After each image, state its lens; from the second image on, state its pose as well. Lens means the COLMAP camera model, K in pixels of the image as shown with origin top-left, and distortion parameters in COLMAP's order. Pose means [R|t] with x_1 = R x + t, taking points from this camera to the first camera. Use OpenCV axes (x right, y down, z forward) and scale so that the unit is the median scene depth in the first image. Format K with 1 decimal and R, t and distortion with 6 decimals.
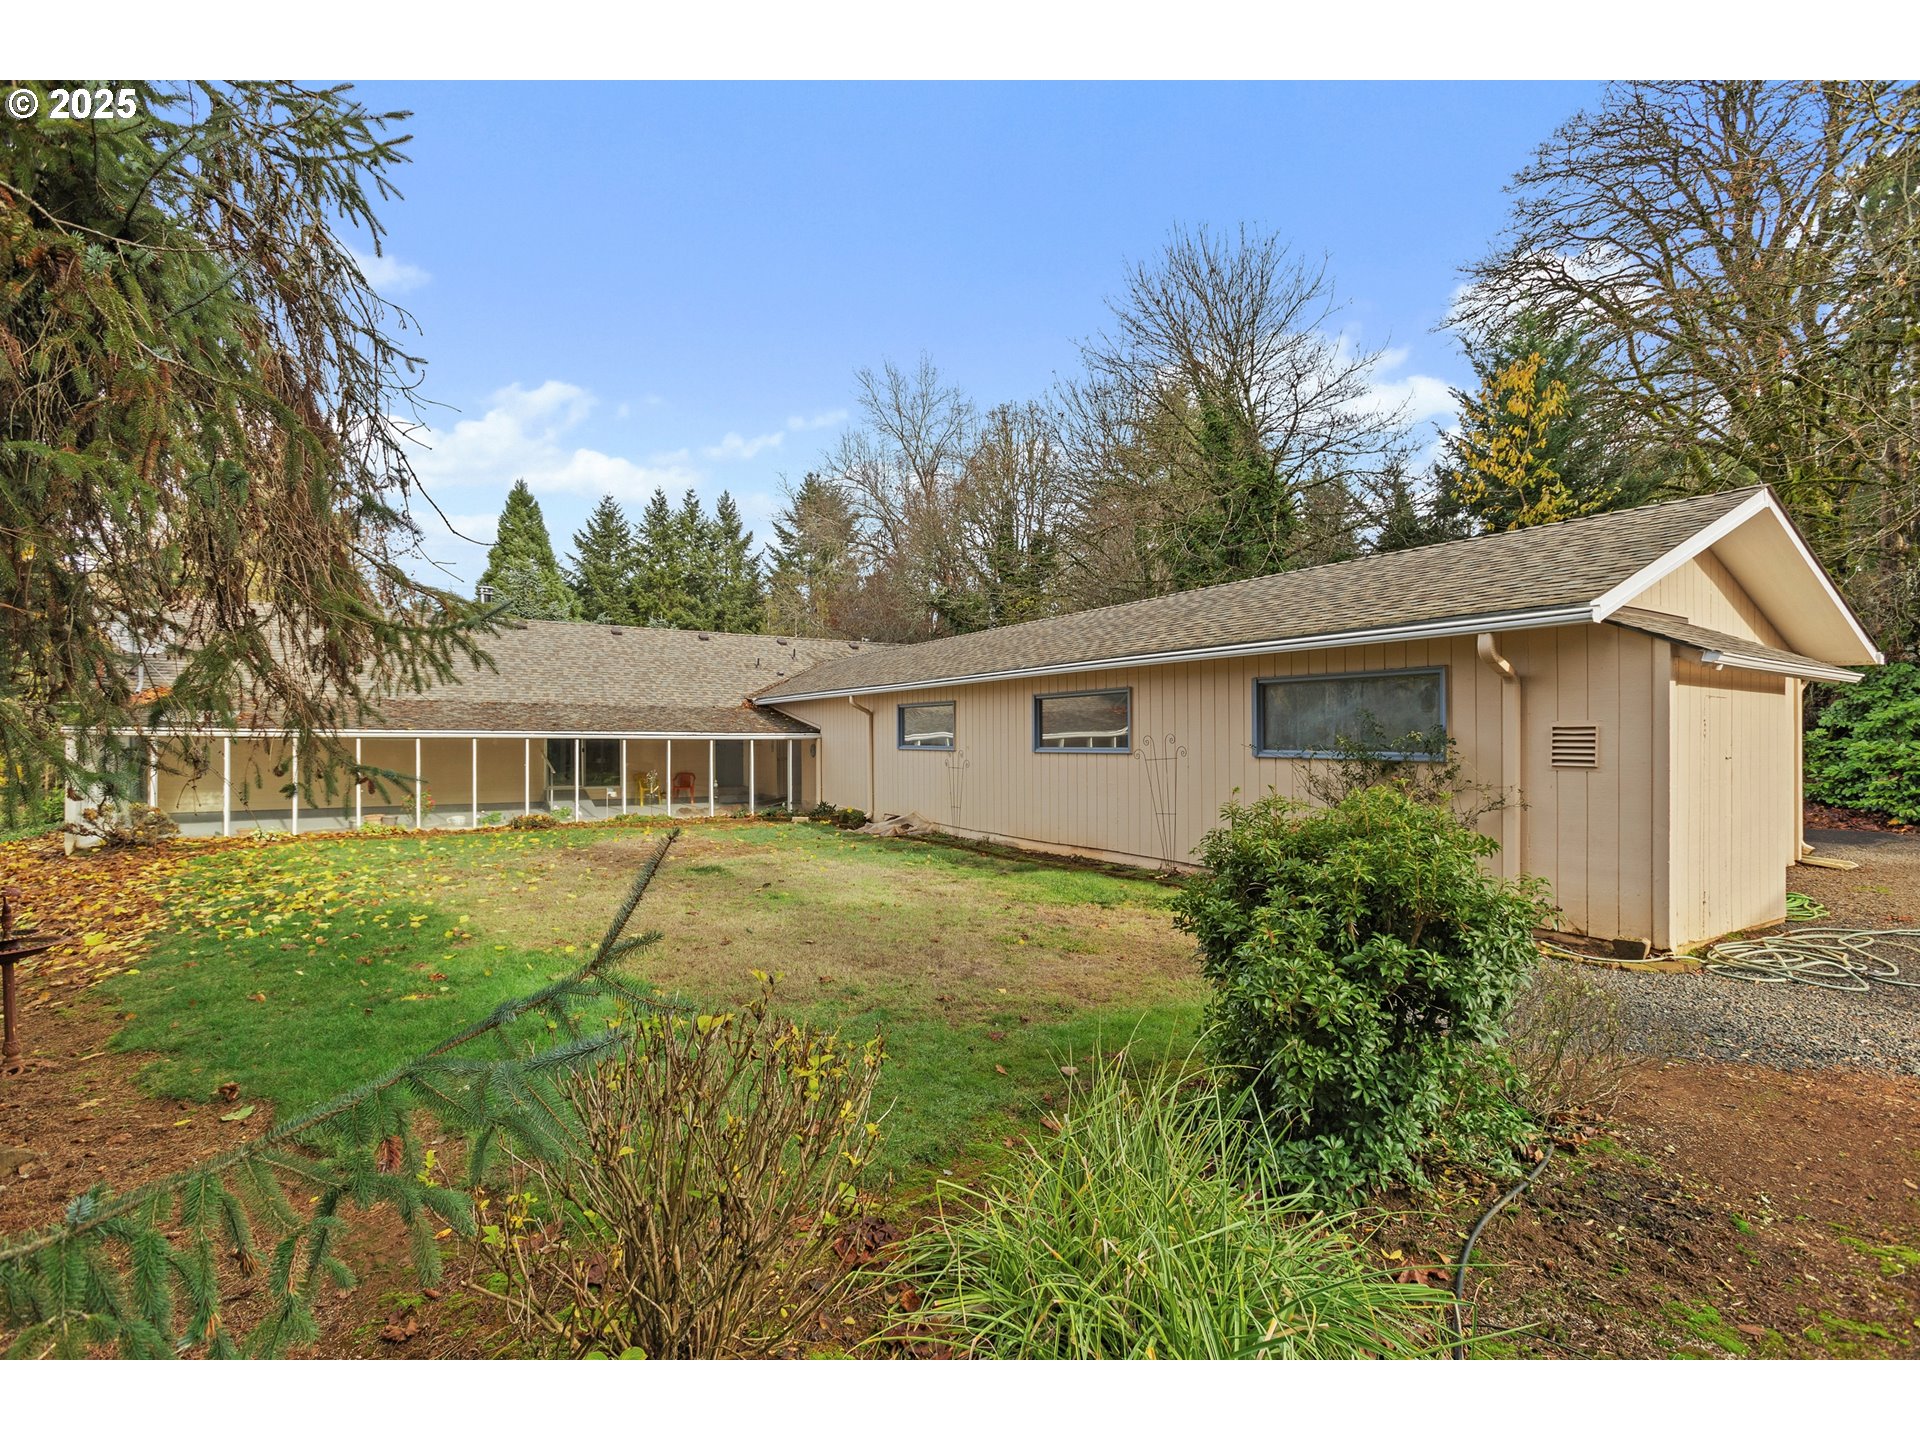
lens RADIAL K [[864.6, 0, 954.8], [0, 864.6, 735.0], [0, 0, 1]] dist [0.000517, -0.000528]
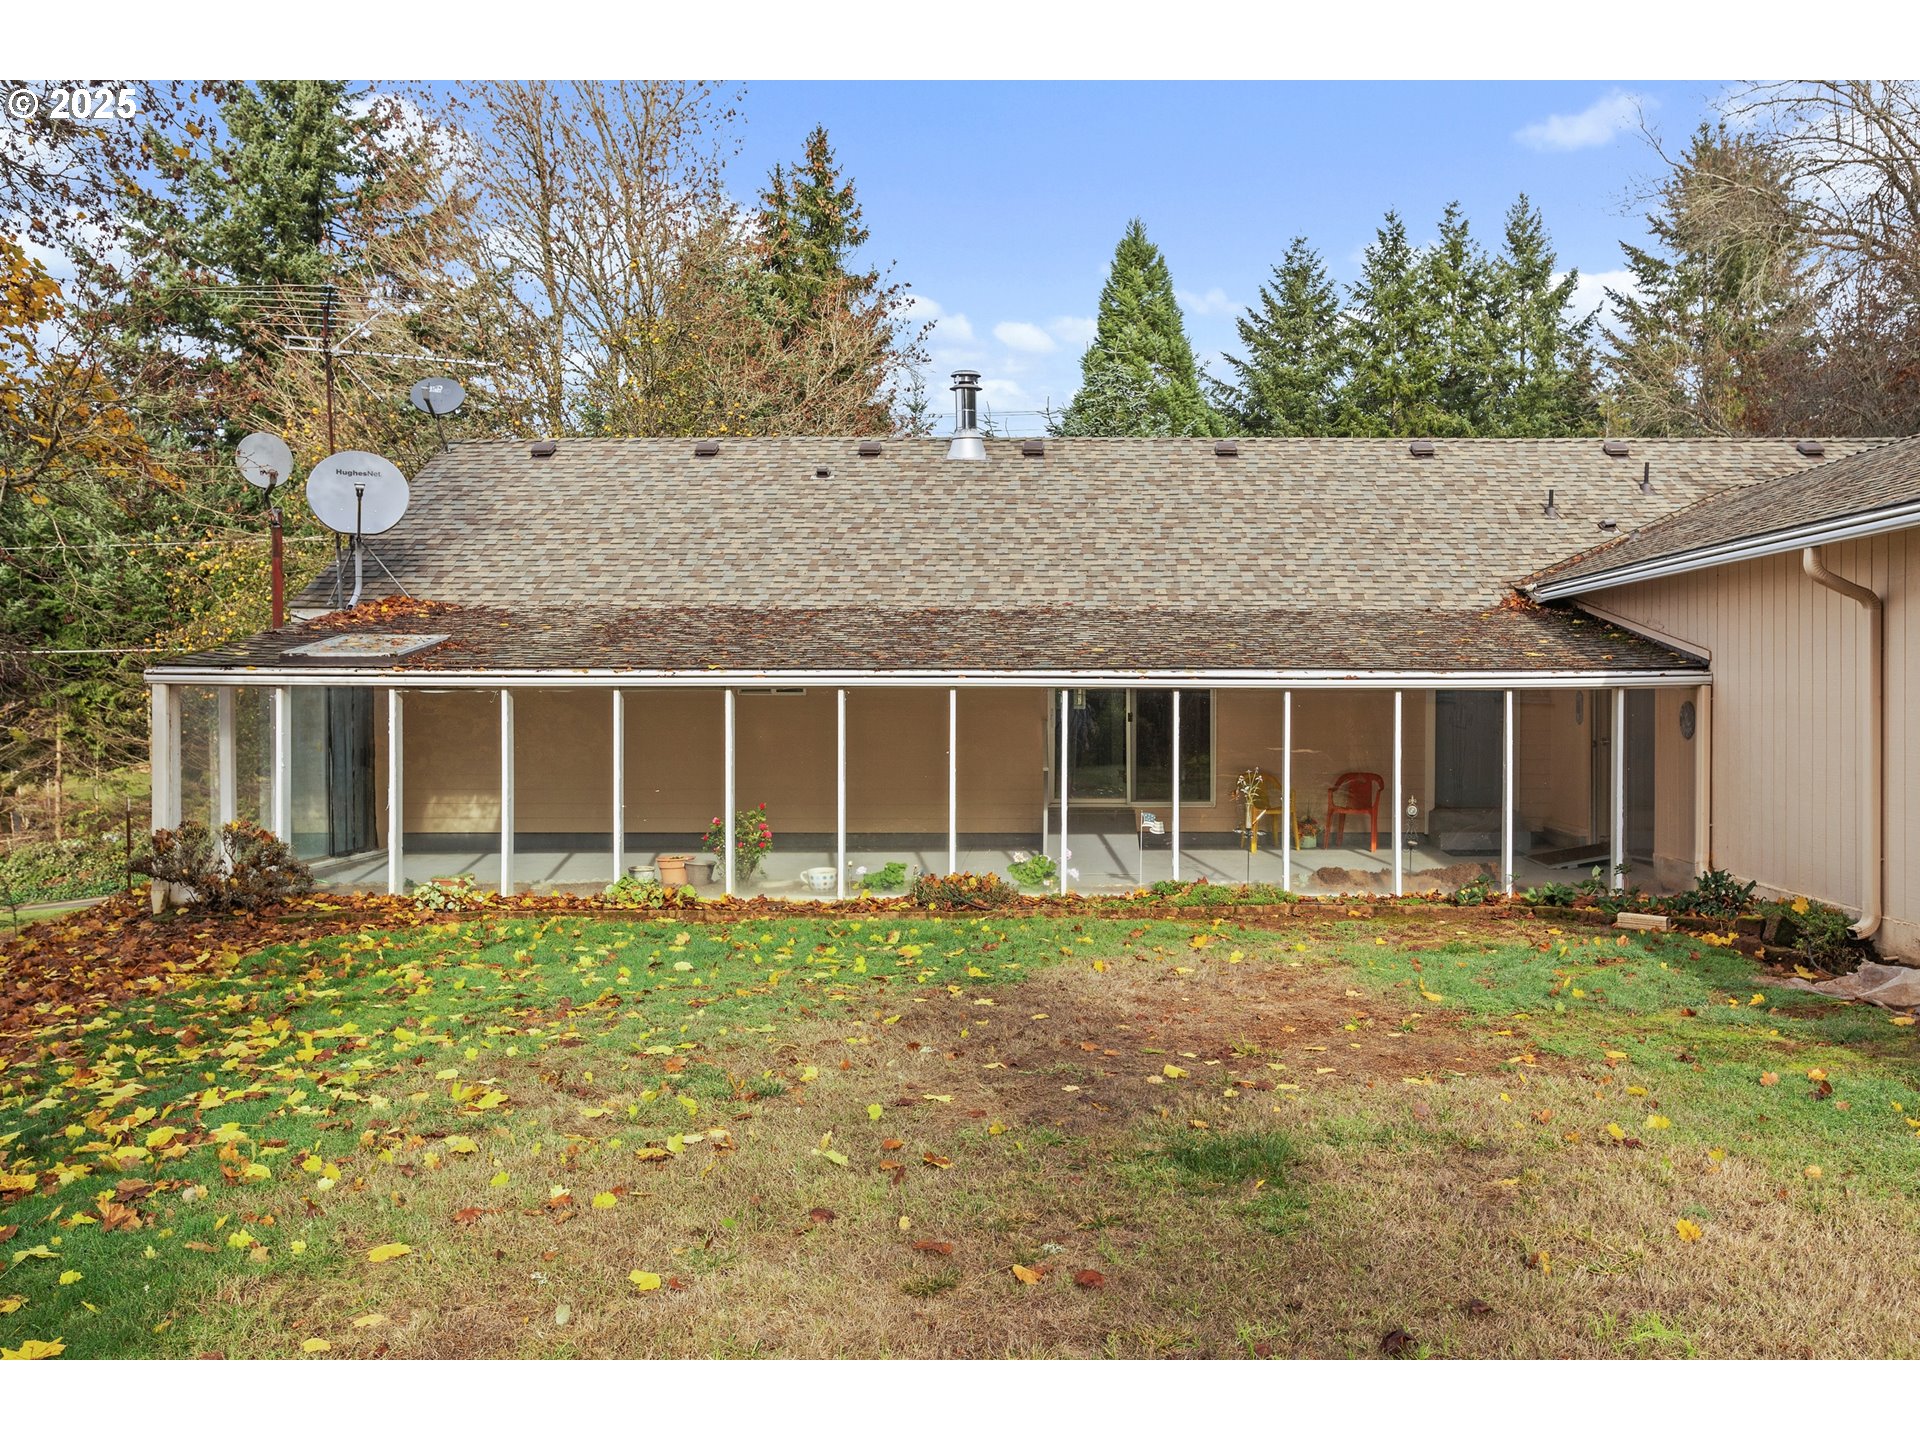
lens RADIAL K [[1566.7, 0, 1070.1], [0, 1566.7, 745.9], [0, 0, 1]] dist [0.000439, 0.002325]
pose [[0.852031, 0.011738, -0.523359, -0.018215], [0.007034, 0.999402, 0.033867, 0.002261], [0.523443, -0.032537, 0.851439, 0.134464]]
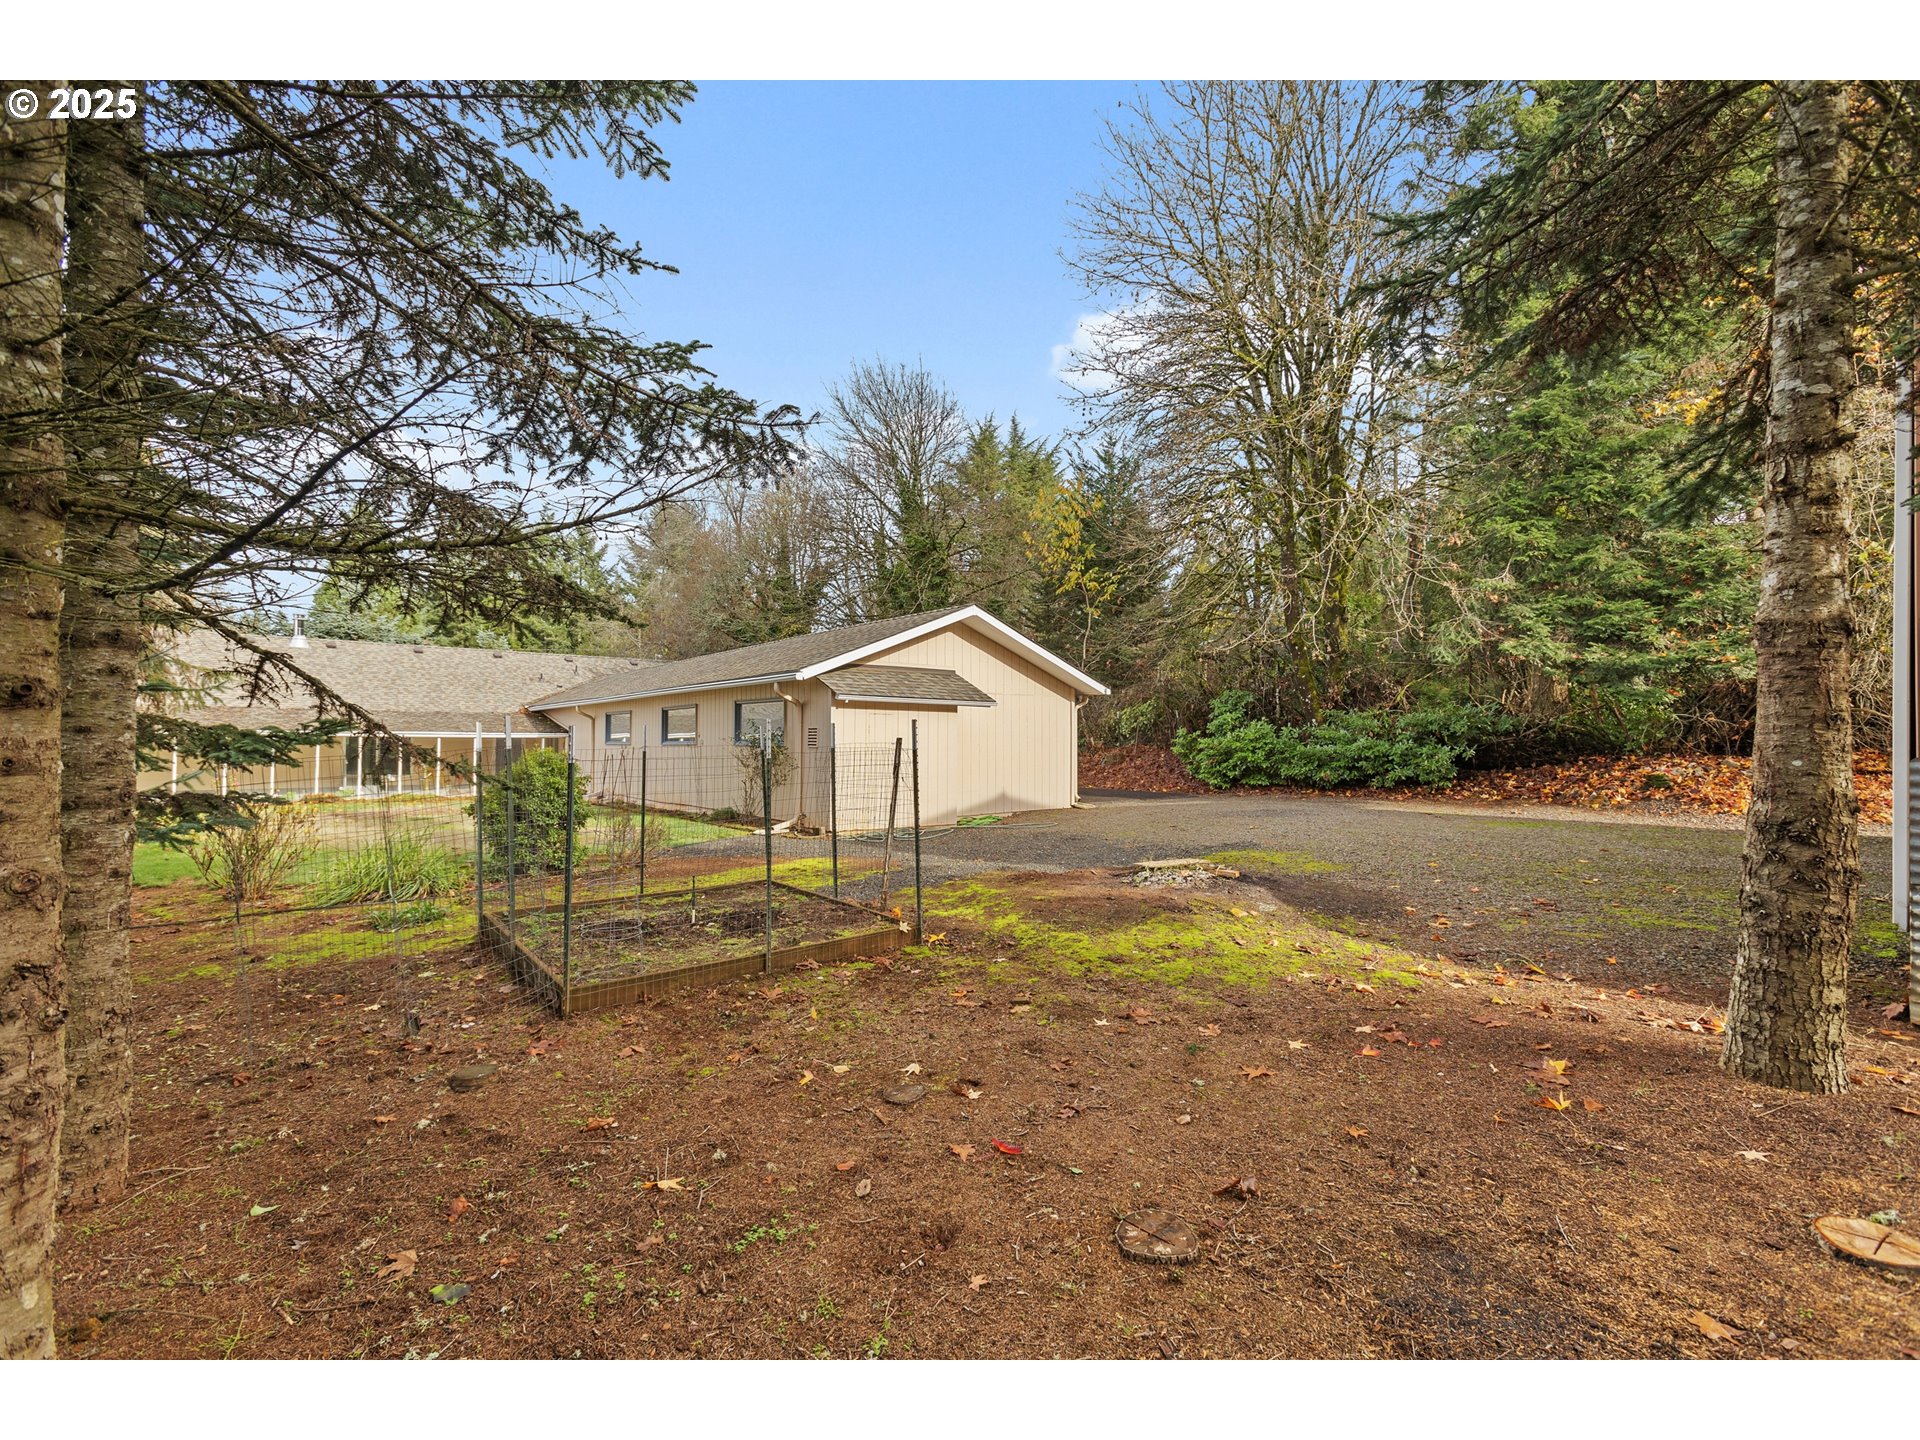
lens RADIAL K [[864.6, 0, 964.8], [0, 864.6, 731.1], [0, 0, 1]] dist [0.000517, -0.000528]
pose [[0.993730, -0.004901, 0.111700, 0.125729], [0.005285, 0.999981, -0.003148, 0.000962], [-0.111682, 0.003719, 0.993737, -0.160977]]
